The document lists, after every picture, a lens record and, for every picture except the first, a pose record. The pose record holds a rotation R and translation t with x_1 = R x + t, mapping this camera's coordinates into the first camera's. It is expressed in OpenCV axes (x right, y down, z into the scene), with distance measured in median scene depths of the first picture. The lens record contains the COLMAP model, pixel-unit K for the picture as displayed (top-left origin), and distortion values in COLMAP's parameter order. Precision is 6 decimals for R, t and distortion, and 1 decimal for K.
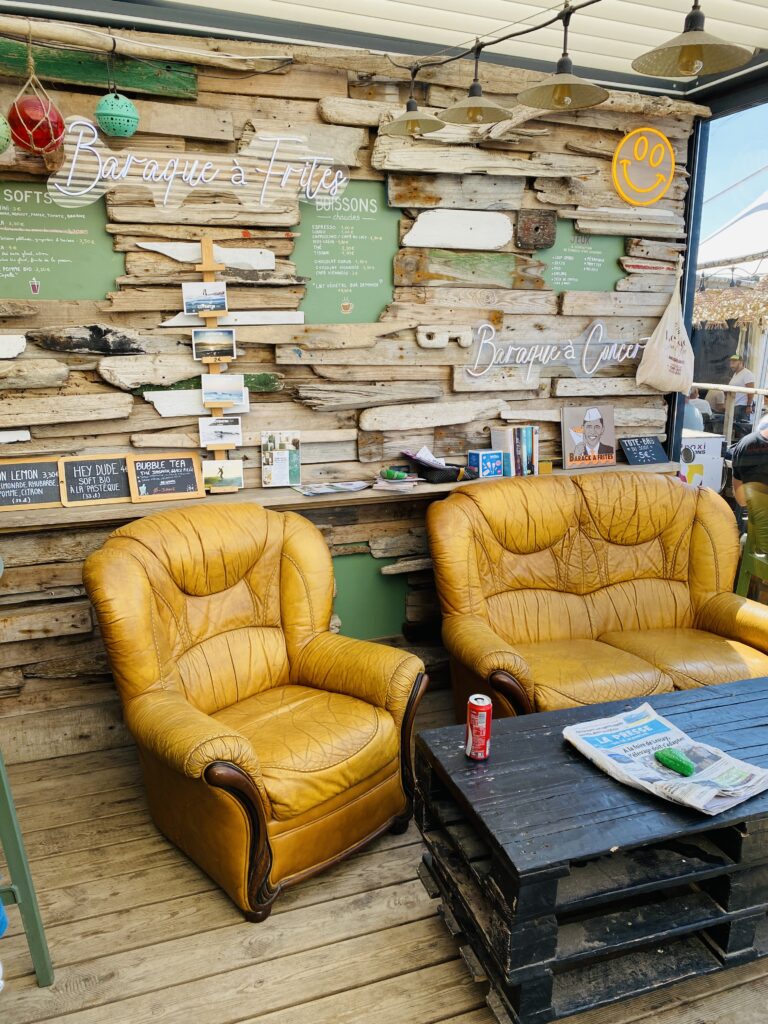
lens RADIAL K [[783.1, 0, 385.3], [0, 783.1, 509.7], [0, 0, 1]] dist [0.025172, -0.012160]
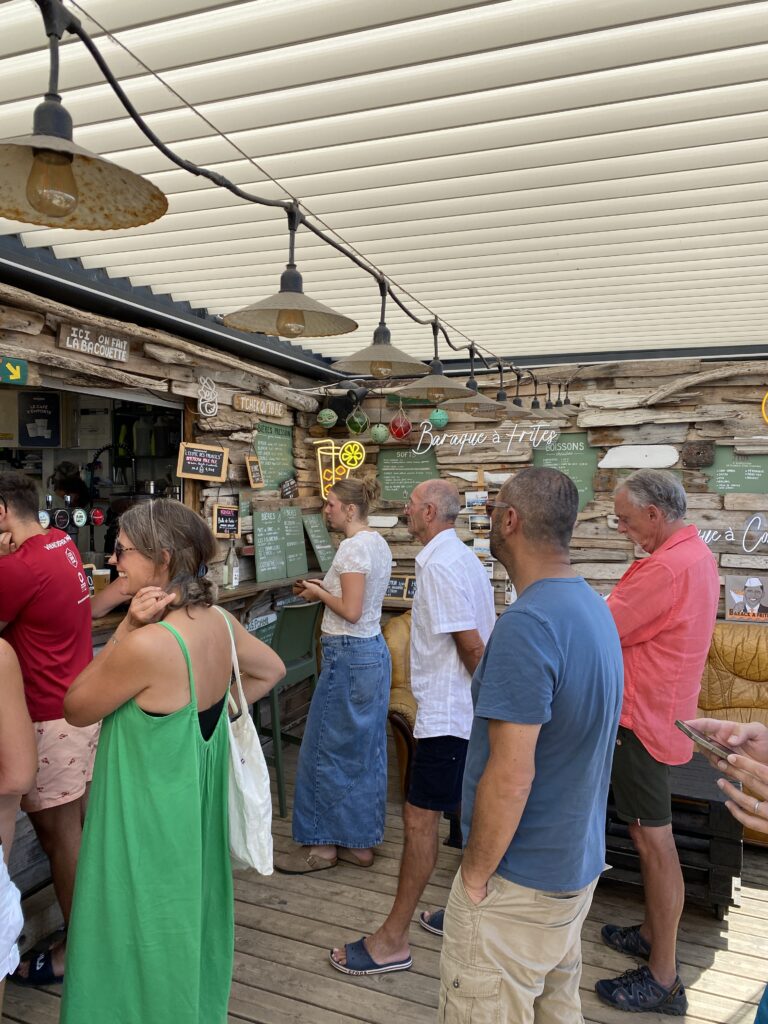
lens RADIAL K [[783.1, 0, 386.2], [0, 783.1, 513.3], [0, 0, 1]] dist [0.025172, -0.012160]
pose [[0.730899, 0.024148, -0.682058, 0.800211], [-0.158818, 0.977956, -0.135567, 0.050315], [0.663750, 0.207409, 0.718622, -0.449399]]
